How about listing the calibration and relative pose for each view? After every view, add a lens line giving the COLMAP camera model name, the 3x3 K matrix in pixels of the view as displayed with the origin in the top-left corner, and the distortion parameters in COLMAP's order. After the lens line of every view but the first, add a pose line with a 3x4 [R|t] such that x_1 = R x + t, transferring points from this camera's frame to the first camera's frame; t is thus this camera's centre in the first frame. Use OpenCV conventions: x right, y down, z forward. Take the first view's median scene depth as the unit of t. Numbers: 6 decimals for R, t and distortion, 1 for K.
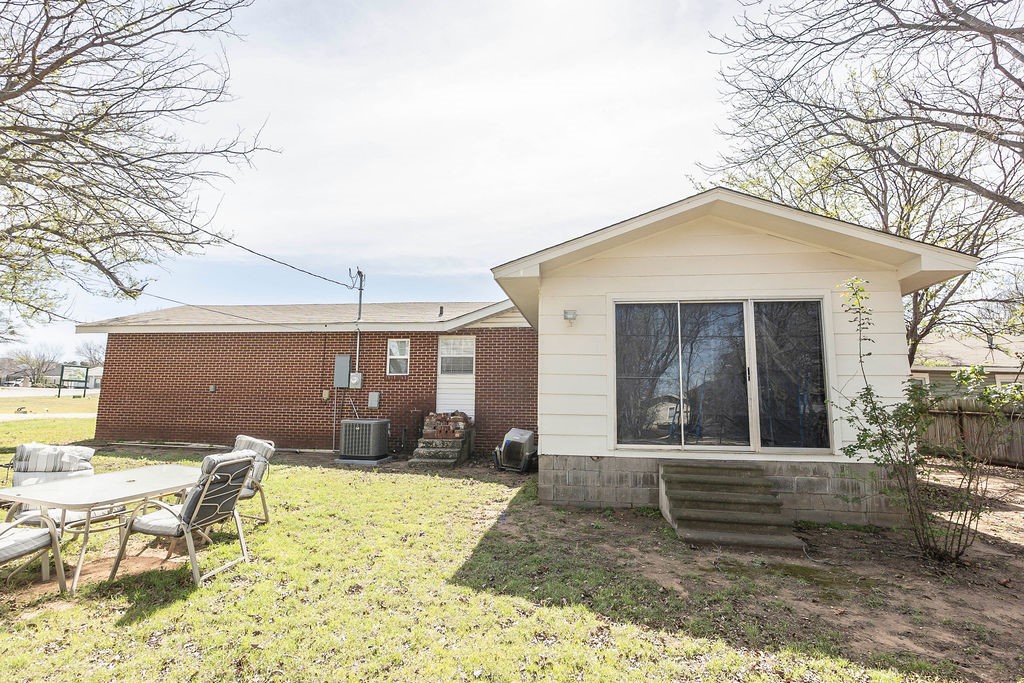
lens RADIAL K [[365.6, 0, 512.0], [0, 365.6, 341.5], [0, 0, 1]] dist [-0.001751, -0.000267]
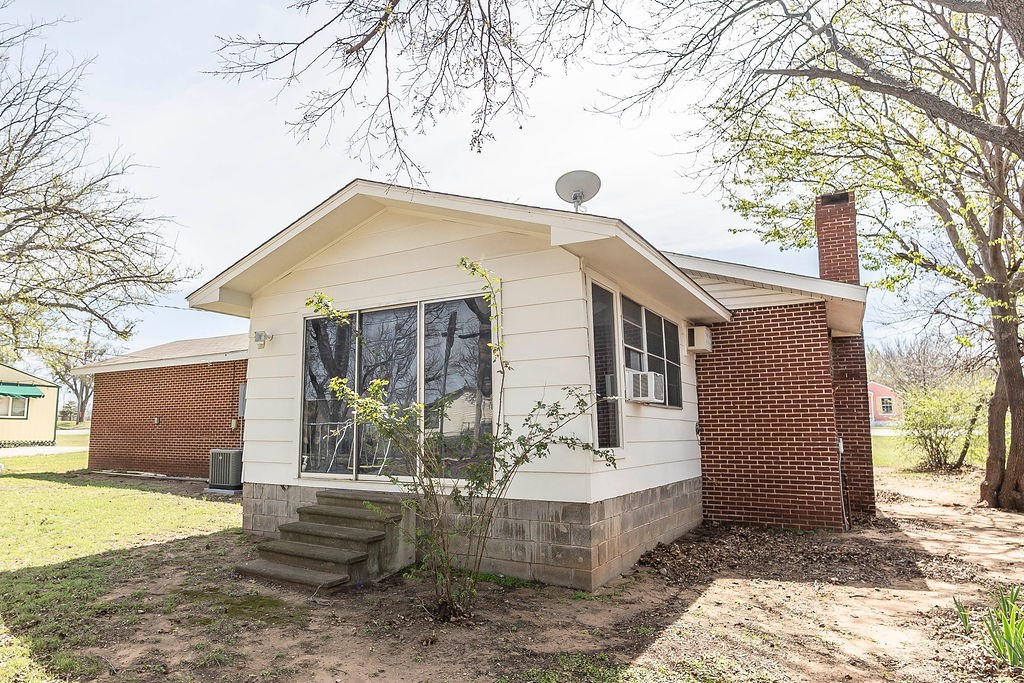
lens RADIAL K [[477.7, 0, 515.1], [0, 477.7, 346.0], [0, 0, 1]] dist [-0.003740, -0.000371]
pose [[0.947418, -0.072192, -0.311750, 1.185683], [0.069445, 0.997387, -0.019918, 0.024370], [0.312373, -0.002779, 0.949955, 0.026599]]
